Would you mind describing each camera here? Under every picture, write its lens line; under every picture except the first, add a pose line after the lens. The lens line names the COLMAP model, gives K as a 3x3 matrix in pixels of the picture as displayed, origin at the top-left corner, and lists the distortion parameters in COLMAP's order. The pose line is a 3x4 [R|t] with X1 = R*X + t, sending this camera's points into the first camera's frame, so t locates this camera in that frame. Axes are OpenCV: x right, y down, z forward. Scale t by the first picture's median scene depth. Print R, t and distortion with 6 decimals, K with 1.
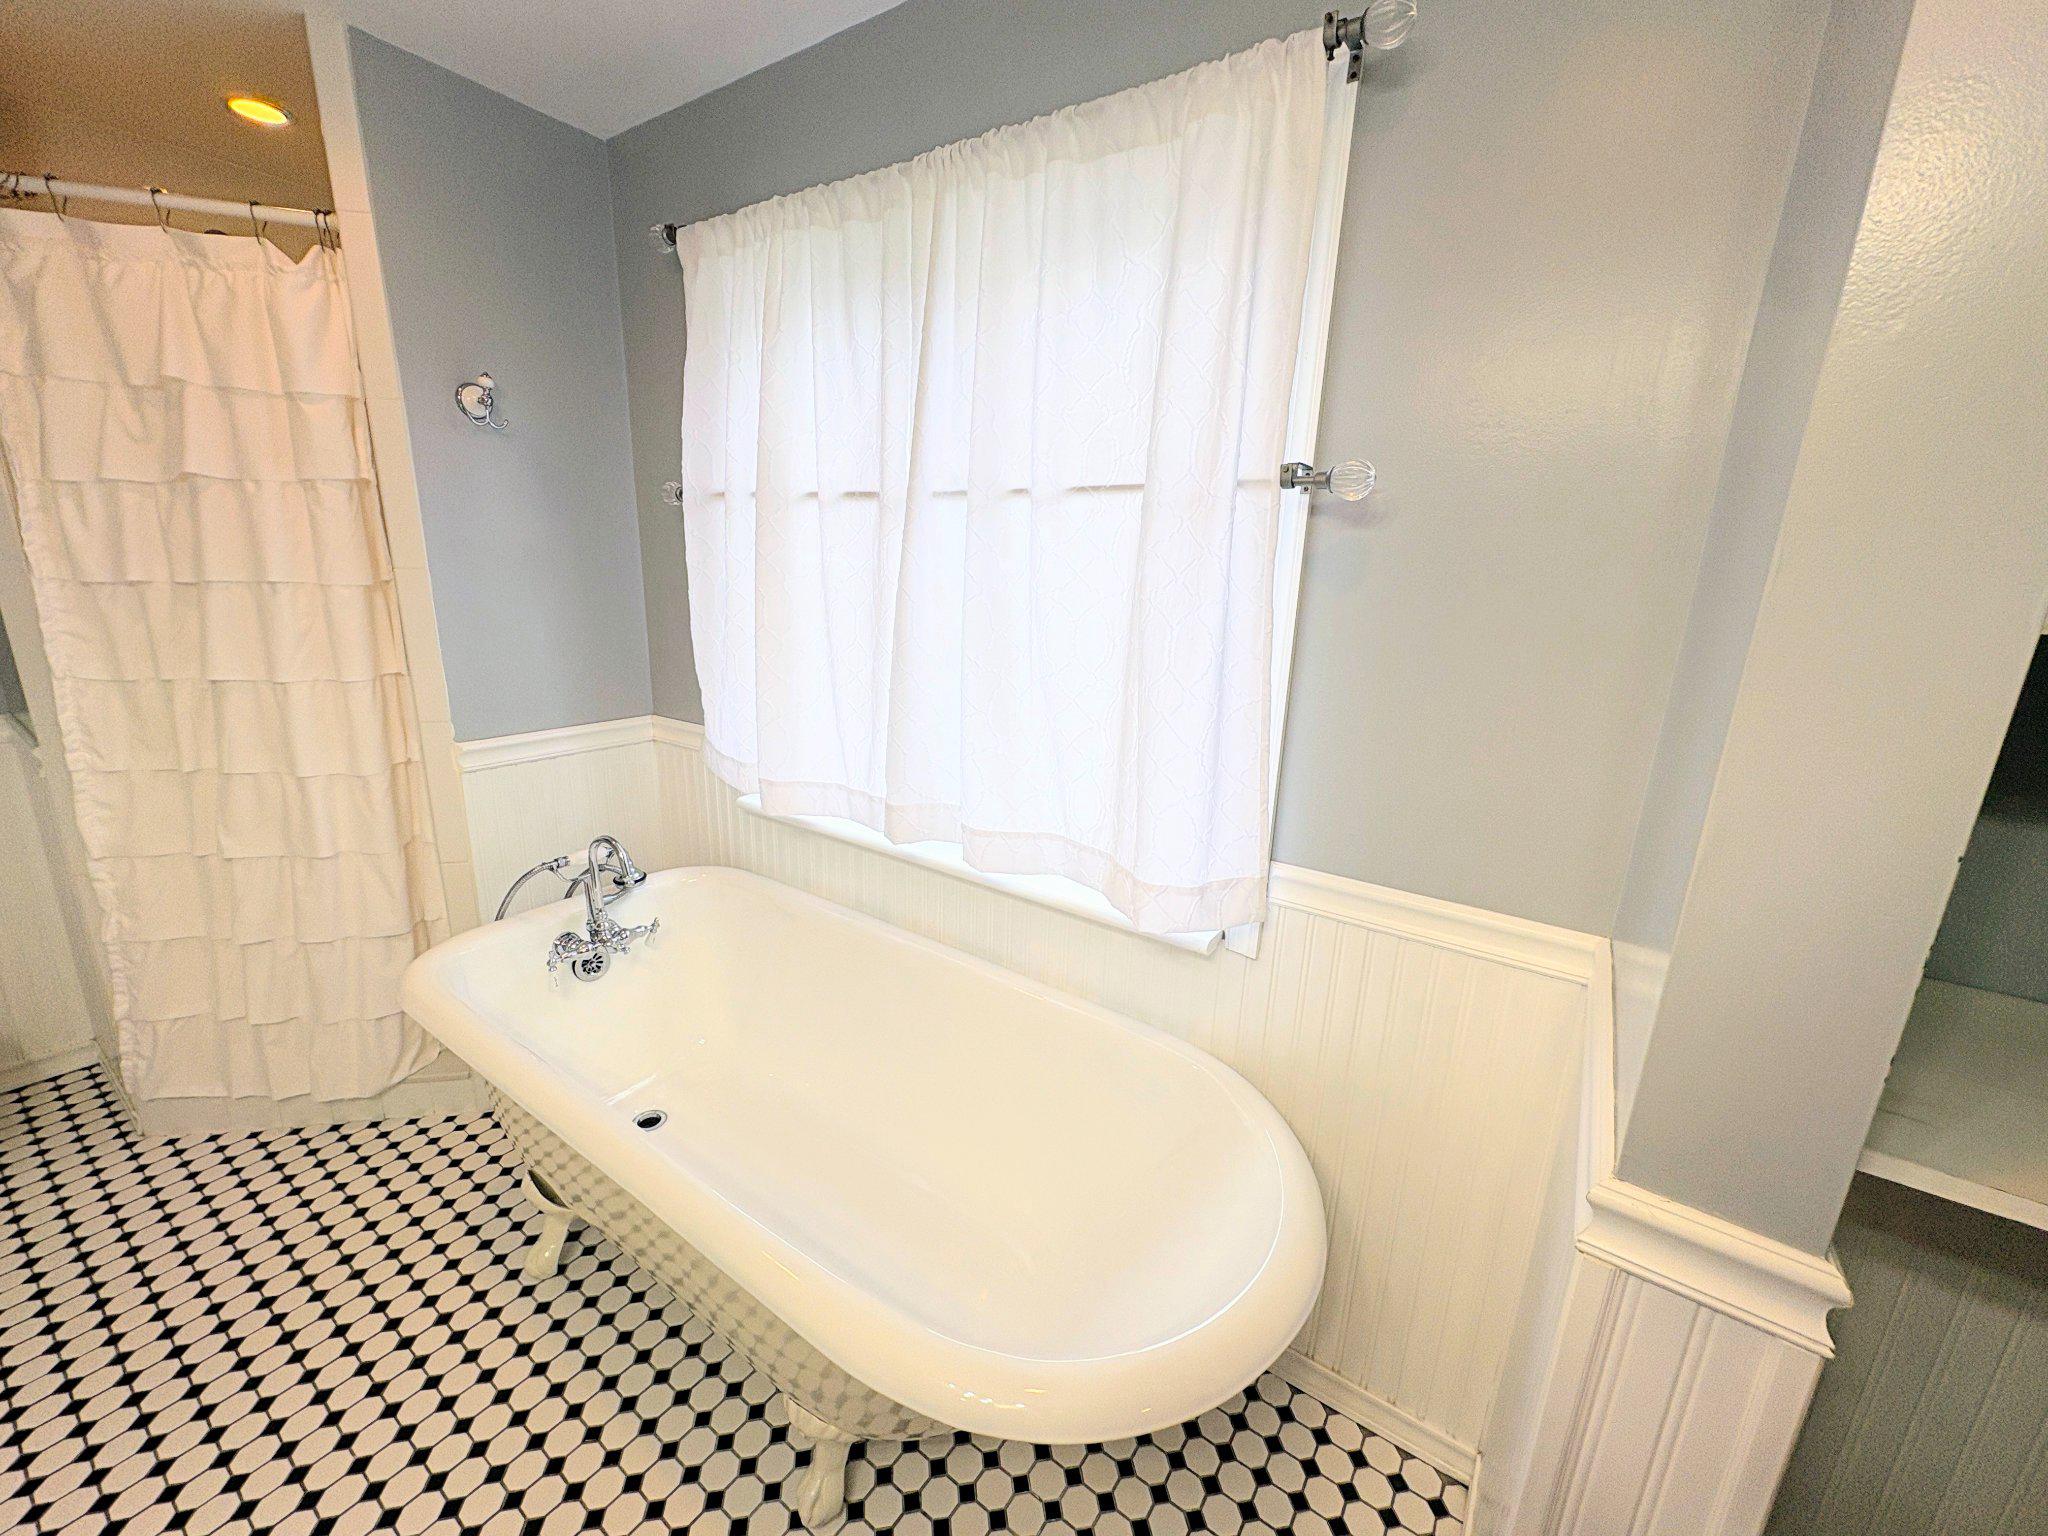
lens RADIAL K [[818.7, 0, 1024.0], [0, 818.7, 768.0], [0, 0, 1]] dist [0.001736, 0.000263]
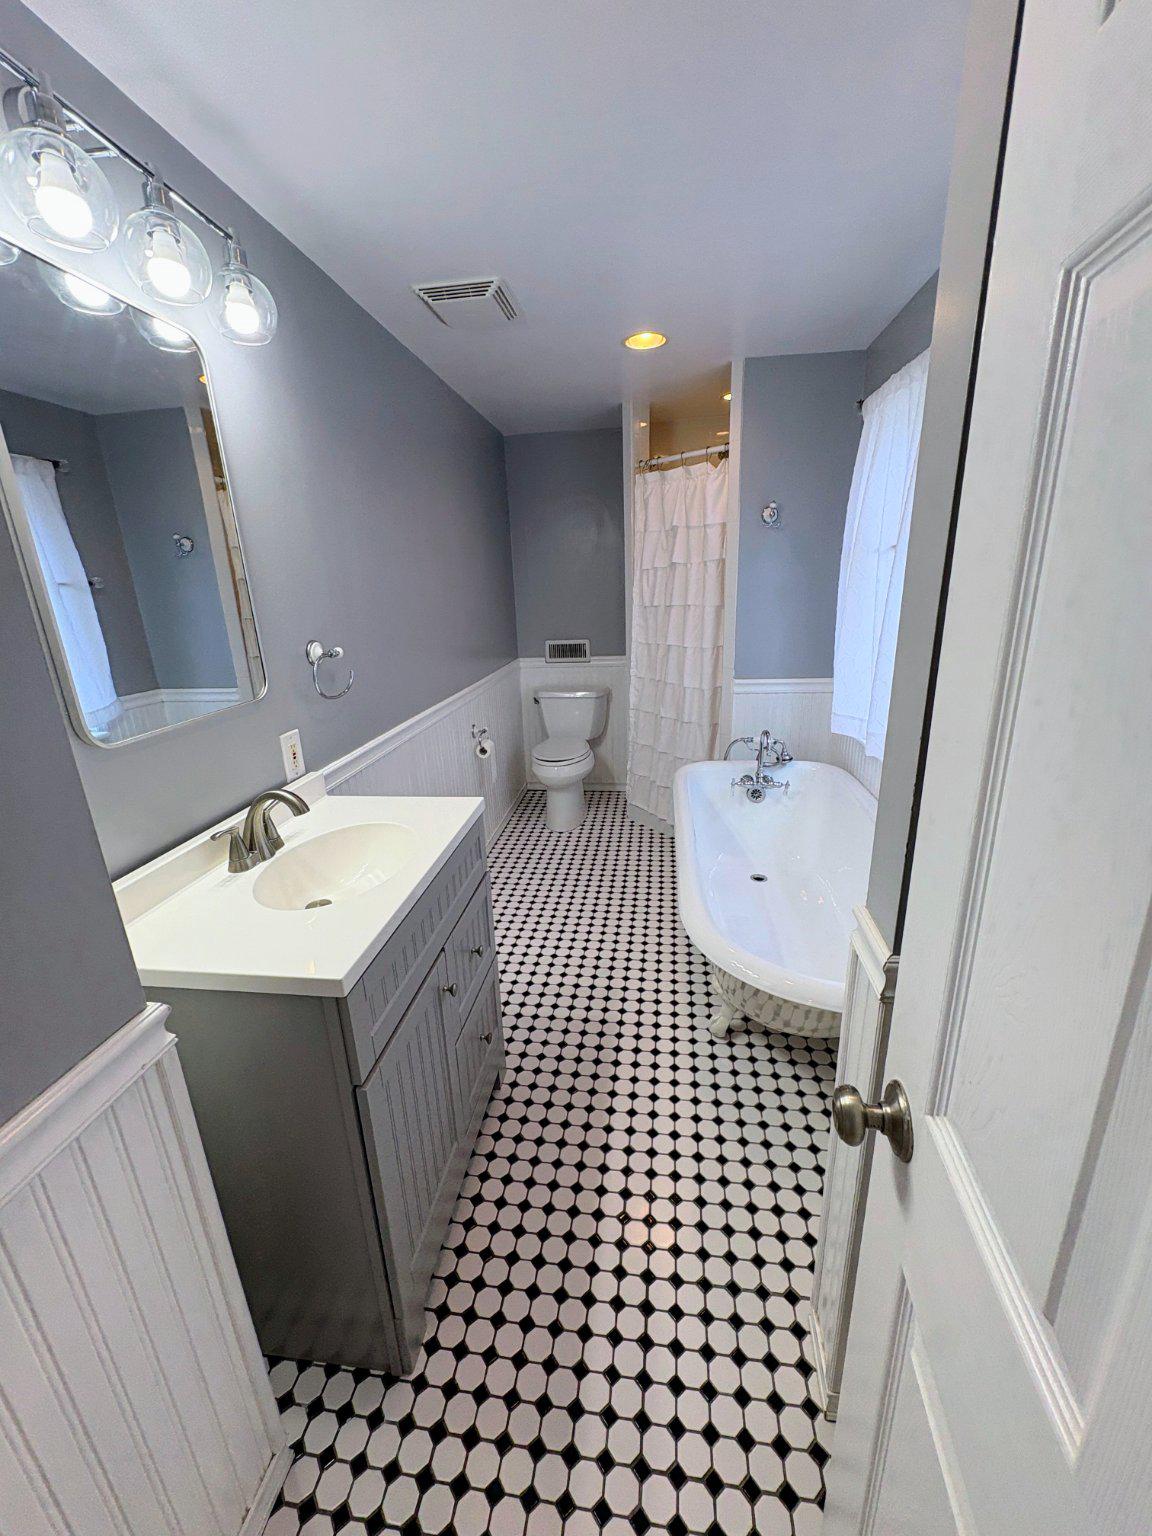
lens RADIAL K [[614.1, 0, 576.0], [0, 614.1, 768.0], [0, 0, 1]] dist [0.001736, 0.000263]
pose [[0.455729, 0.215720, -0.863583, 0.591642], [-0.171140, 0.973323, 0.152819, 0.022070], [0.873511, 0.078150, 0.480490, -0.124716]]
